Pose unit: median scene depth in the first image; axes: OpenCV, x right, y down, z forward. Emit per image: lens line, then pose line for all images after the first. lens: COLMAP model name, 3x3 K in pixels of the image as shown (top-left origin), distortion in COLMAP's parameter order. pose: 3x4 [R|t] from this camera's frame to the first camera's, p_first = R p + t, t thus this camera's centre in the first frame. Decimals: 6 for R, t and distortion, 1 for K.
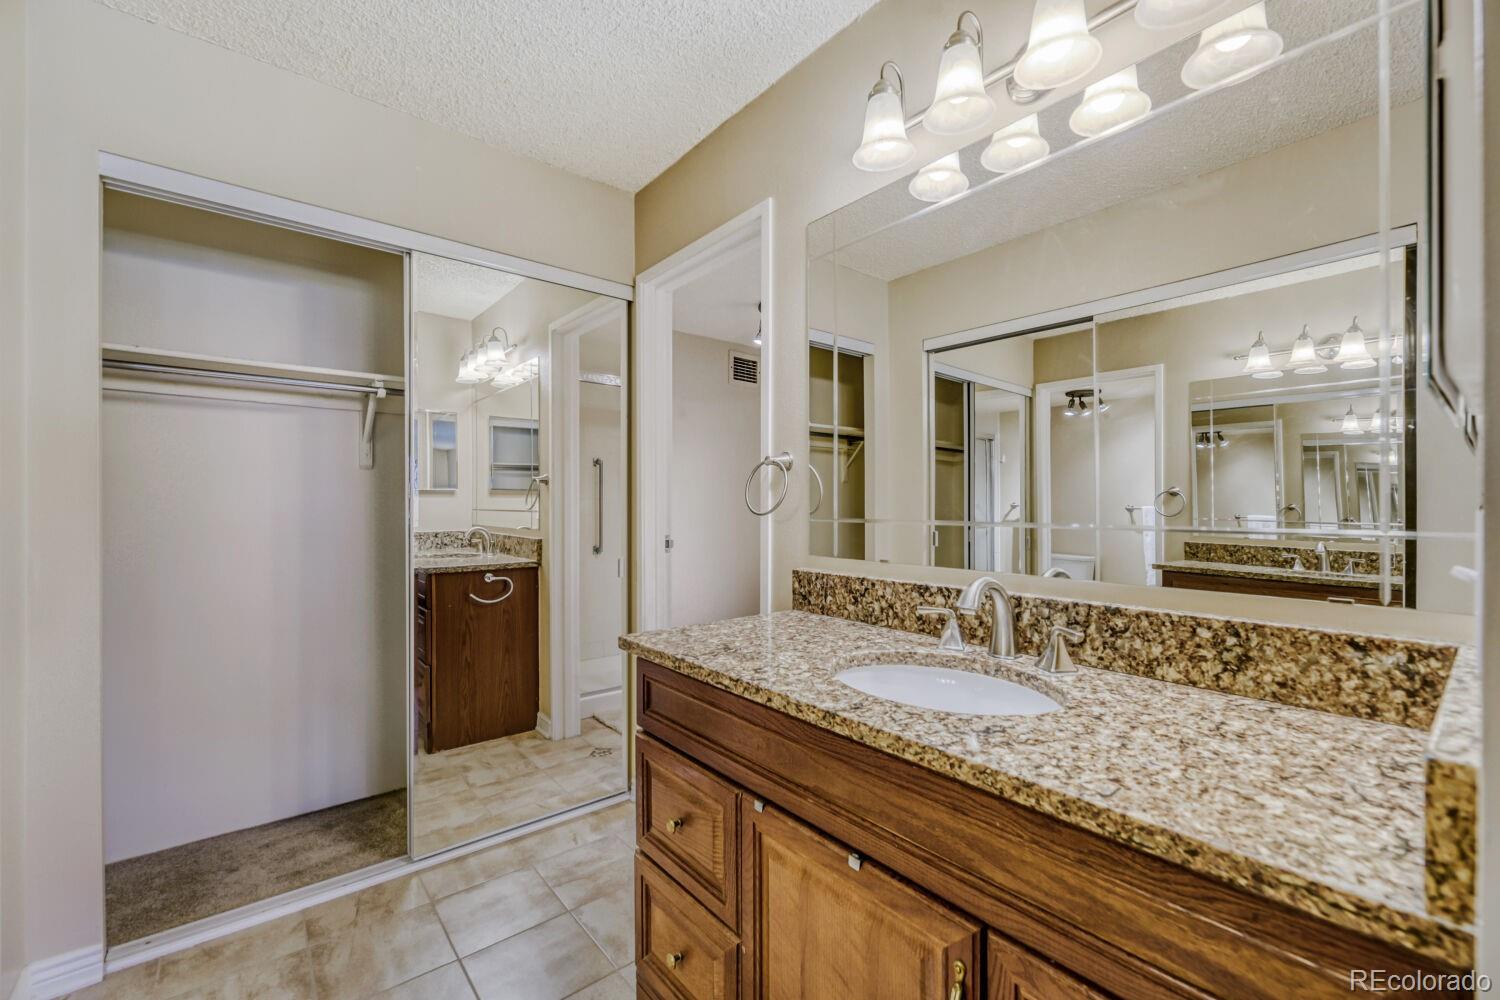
lens RADIAL K [[626.2, 0, 750.0], [0, 626.2, 500.0], [0, 0, 1]] dist [-0.000394, -0.000037]
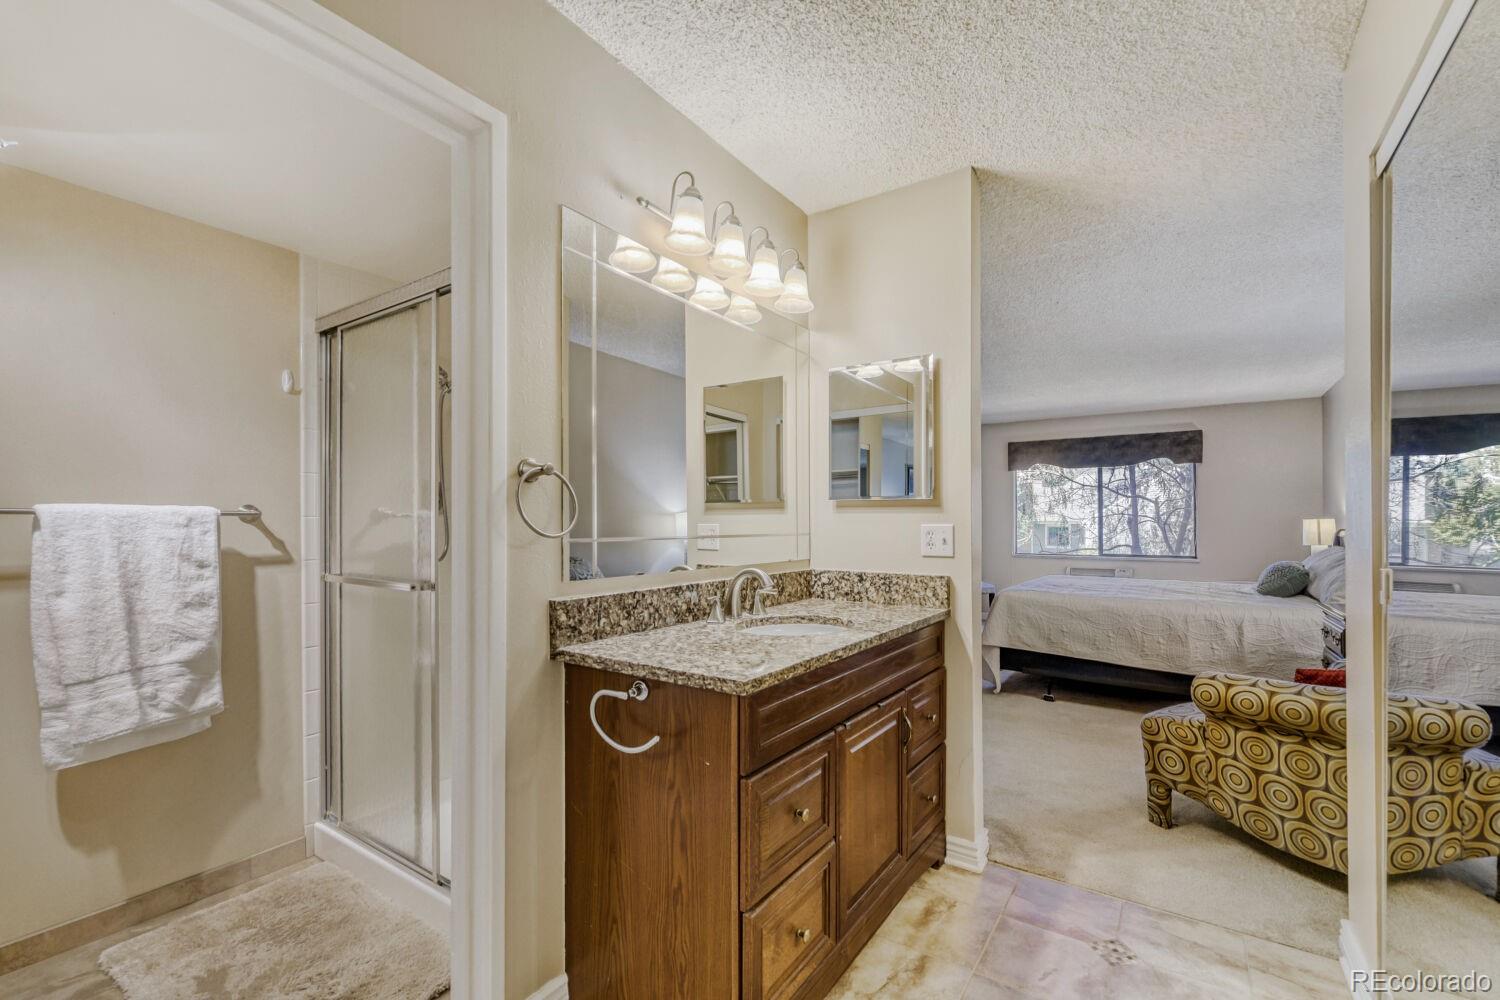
lens RADIAL K [[650.6, 0, 746.7], [0, 650.6, 517.7], [0, 0, 1]] dist [-0.000200, 0.000000]
pose [[-0.275620, 0.004006, 0.961258, -0.990104], [-0.007514, 0.999952, -0.006322, 0.002157], [-0.961237, -0.008966, -0.275576, 1.164181]]
